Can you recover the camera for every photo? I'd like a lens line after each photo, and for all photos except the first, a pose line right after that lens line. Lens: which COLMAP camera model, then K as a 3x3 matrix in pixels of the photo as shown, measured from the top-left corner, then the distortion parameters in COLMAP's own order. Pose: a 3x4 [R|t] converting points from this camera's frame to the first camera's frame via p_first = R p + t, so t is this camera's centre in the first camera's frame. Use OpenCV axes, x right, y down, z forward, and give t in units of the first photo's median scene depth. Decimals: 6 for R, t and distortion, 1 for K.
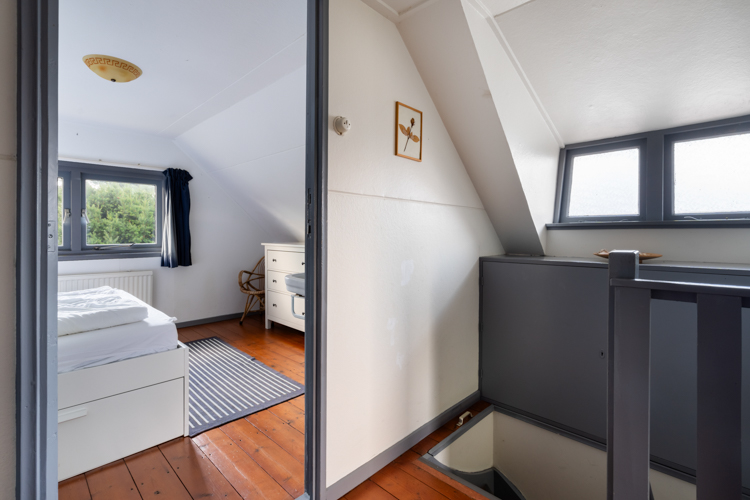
lens RADIAL K [[353.1, 0, 371.0], [0, 353.1, 237.1], [0, 0, 1]] dist [-0.002887, -0.000032]
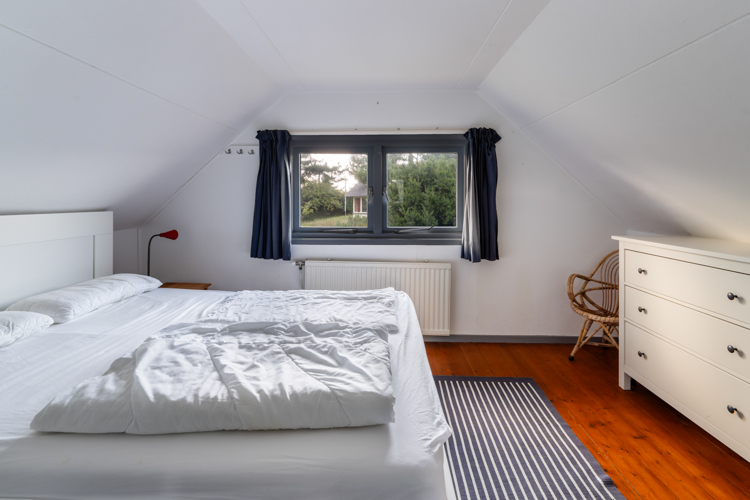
lens RADIAL K [[353.1, 0, 377.7], [0, 353.1, 201.1], [0, 0, 1]] dist [-0.002887, -0.000032]
pose [[0.681685, 0.002467, -0.731642, -0.152527], [-0.009255, 0.999943, -0.005251, -0.033888], [0.731587, 0.010351, 0.681669, 0.331209]]
